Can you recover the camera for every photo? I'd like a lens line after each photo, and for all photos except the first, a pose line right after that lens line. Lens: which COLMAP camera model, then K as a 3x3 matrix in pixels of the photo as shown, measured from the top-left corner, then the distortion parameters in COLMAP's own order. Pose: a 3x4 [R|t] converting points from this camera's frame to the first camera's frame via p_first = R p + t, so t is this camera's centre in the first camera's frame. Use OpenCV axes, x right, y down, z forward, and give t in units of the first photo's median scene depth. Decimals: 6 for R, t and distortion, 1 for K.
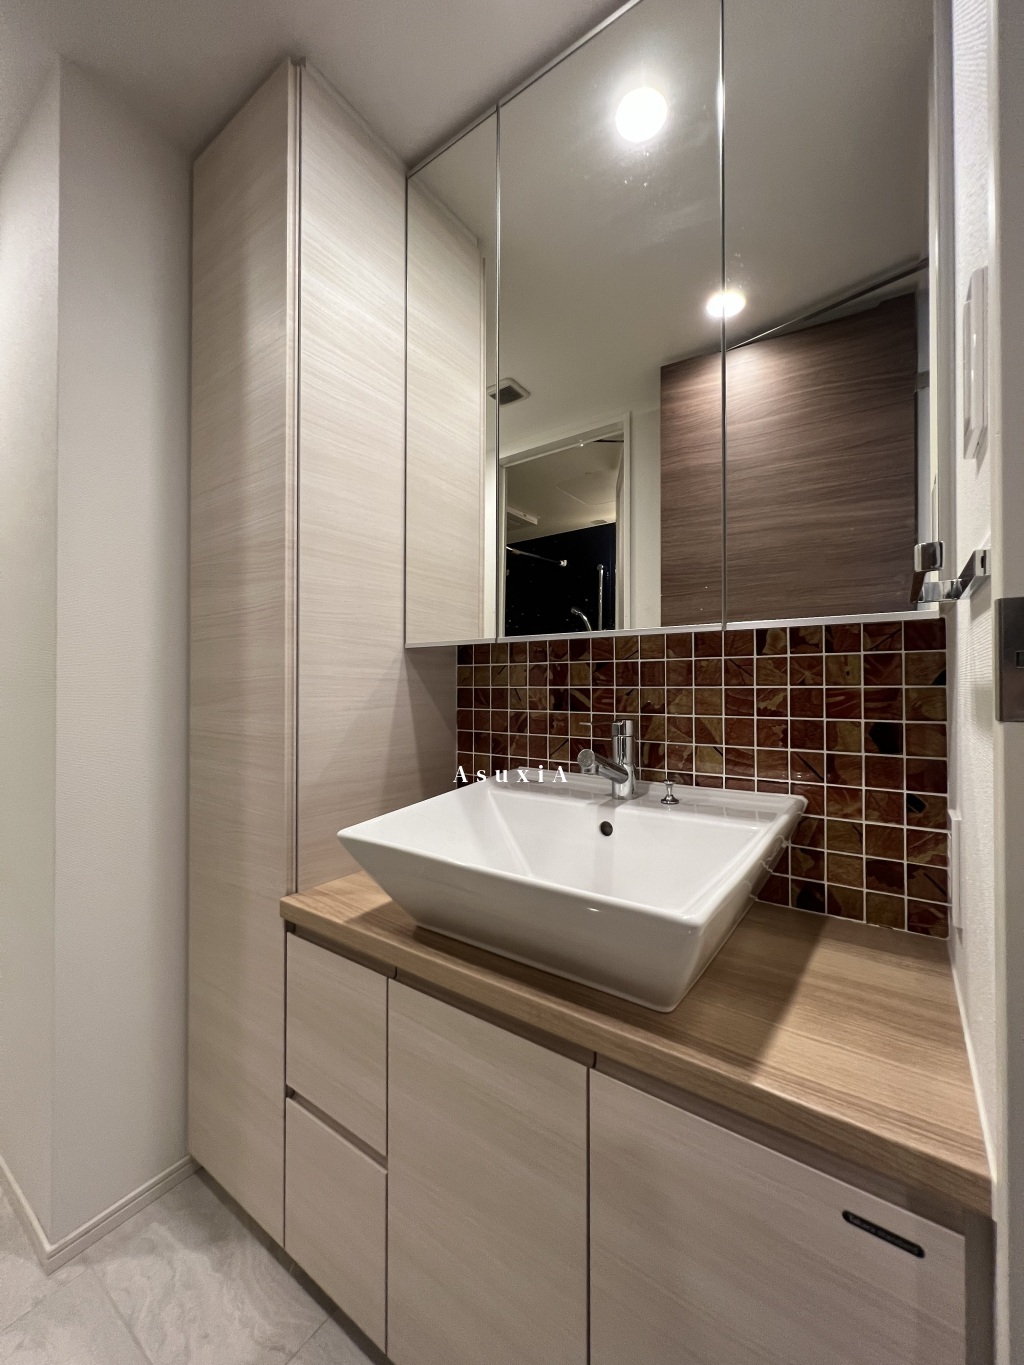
lens RADIAL K [[545.1, 0, 516.4], [0, 545.1, 681.6], [0, 0, 1]] dist [-0.002085, -0.000033]
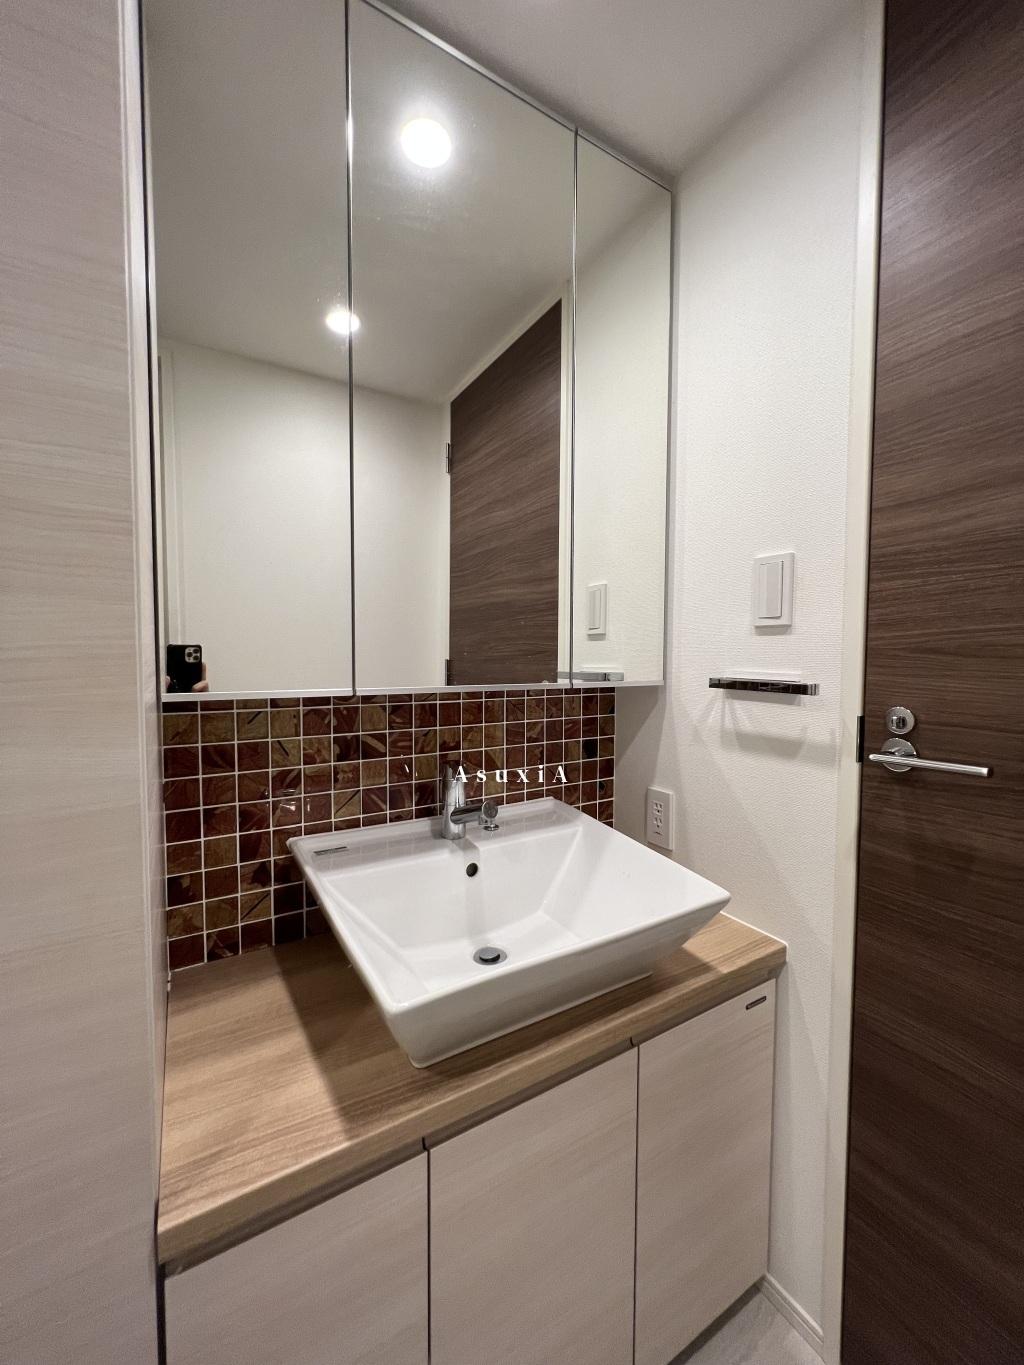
lens RADIAL K [[545.1, 0, 516.4], [0, 545.1, 681.6], [0, 0, 1]] dist [-0.002085, -0.000033]
pose [[0.401736, -0.040661, 0.914852, -0.712913], [-0.008990, 0.998791, 0.048339, -0.139011], [-0.915711, -0.027644, 0.400884, 0.479395]]
